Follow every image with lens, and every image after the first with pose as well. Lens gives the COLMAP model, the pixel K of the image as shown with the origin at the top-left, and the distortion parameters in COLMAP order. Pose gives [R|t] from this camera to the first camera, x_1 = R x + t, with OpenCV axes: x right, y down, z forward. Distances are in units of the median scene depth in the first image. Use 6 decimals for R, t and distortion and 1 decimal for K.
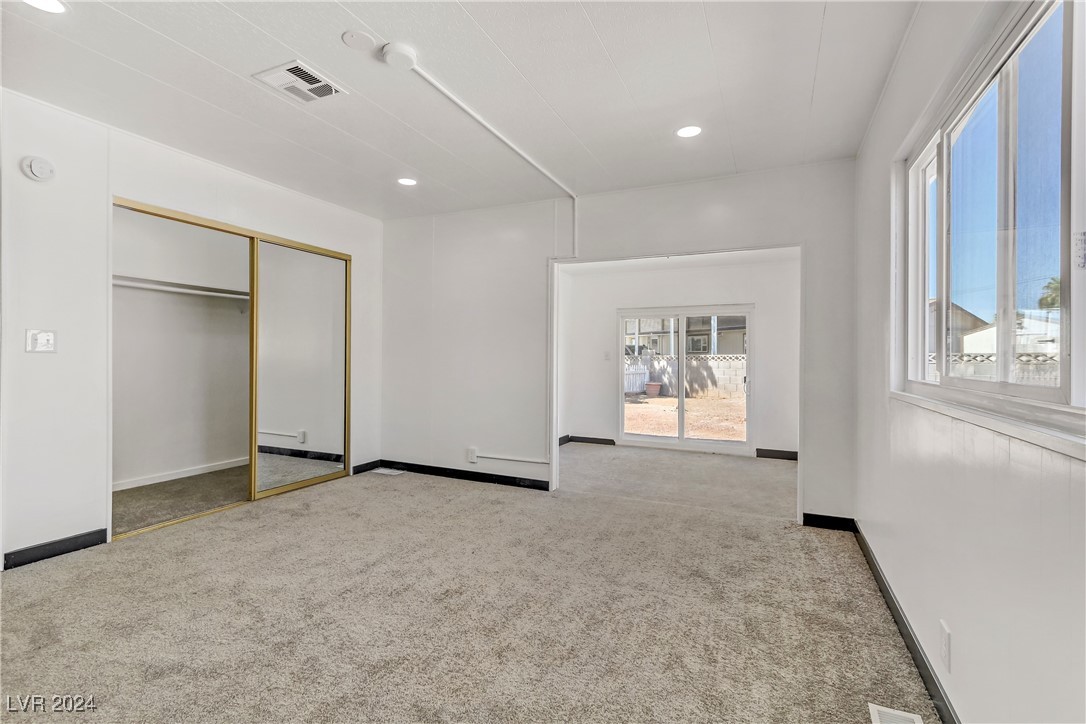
lens RADIAL K [[488.0, 0, 538.3], [0, 488.0, 361.1], [0, 0, 1]] dist [-0.000155, -0.000044]
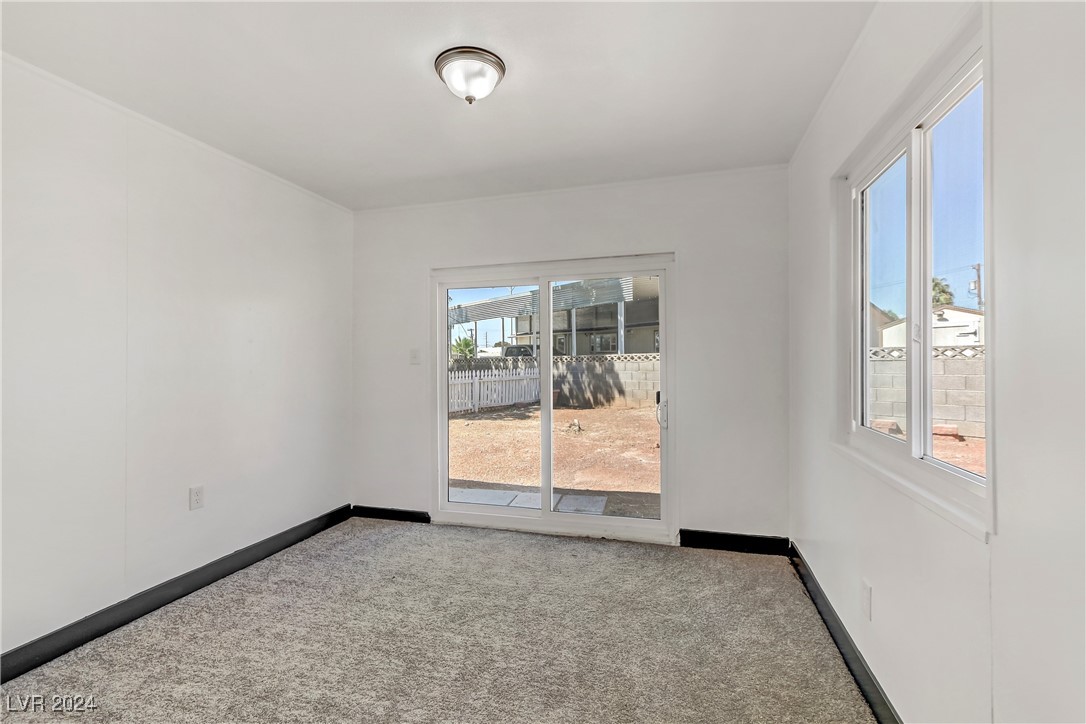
lens RADIAL K [[488.0, 0, 538.3], [0, 488.0, 361.1], [0, 0, 1]] dist [-0.000155, -0.000044]
pose [[0.987749, -0.025193, 0.154004, 0.102610], [0.028293, 0.999438, -0.017966, 0.004484], [-0.153465, 0.022103, 0.987907, 0.233609]]
